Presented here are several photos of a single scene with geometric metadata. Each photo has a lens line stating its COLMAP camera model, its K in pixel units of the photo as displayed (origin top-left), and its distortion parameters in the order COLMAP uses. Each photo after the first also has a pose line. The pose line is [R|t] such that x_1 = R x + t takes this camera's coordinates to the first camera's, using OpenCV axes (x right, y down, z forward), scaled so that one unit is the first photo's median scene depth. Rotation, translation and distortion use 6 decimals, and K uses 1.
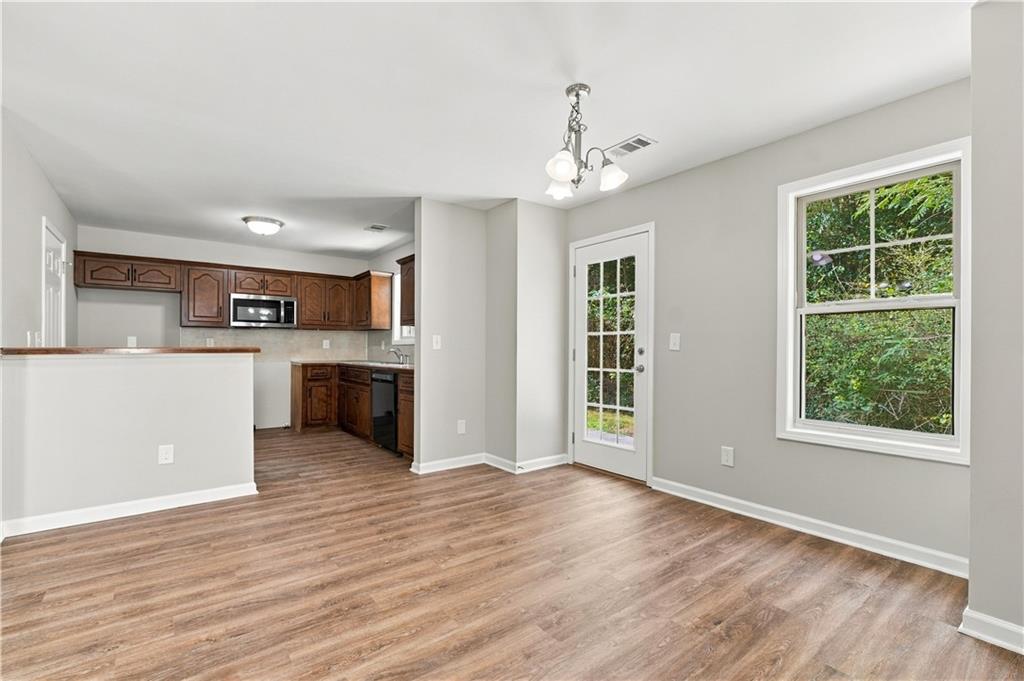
lens RADIAL K [[468.1, 0, 511.2], [0, 468.1, 342.5], [0, 0, 1]] dist [0.000730, -0.000068]
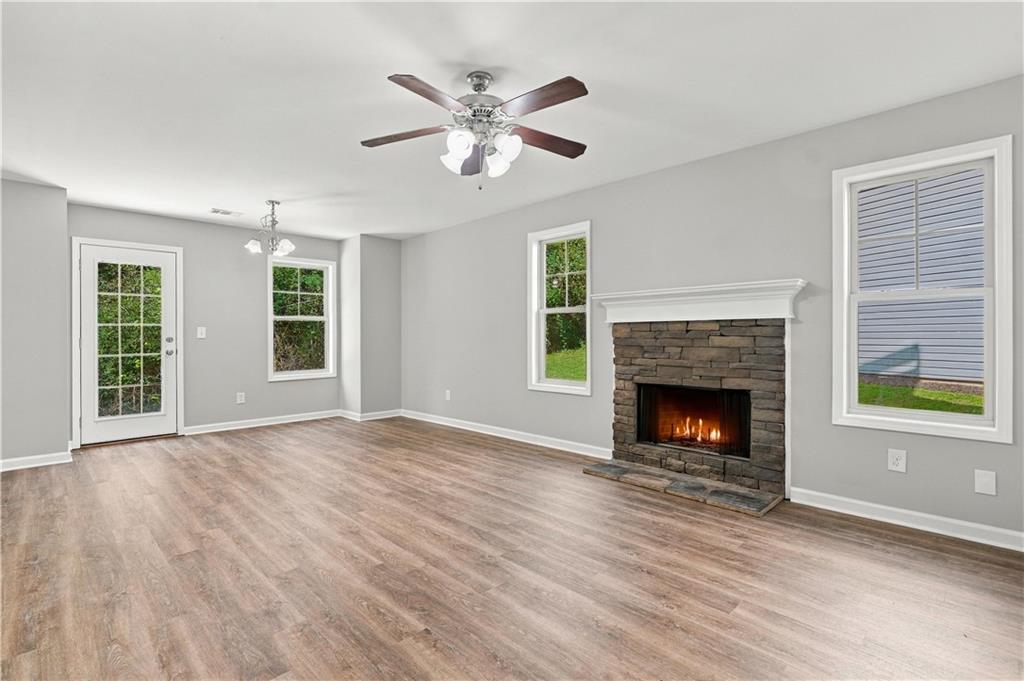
lens RADIAL K [[468.1, 0, 510.5], [0, 468.1, 338.8], [0, 0, 1]] dist [0.000730, -0.000068]
pose [[-0.134496, -0.004929, 0.990902, -1.210088], [-0.007605, 0.999963, 0.003942, 0.004408], [-0.990885, -0.007006, -0.134529, 0.198916]]
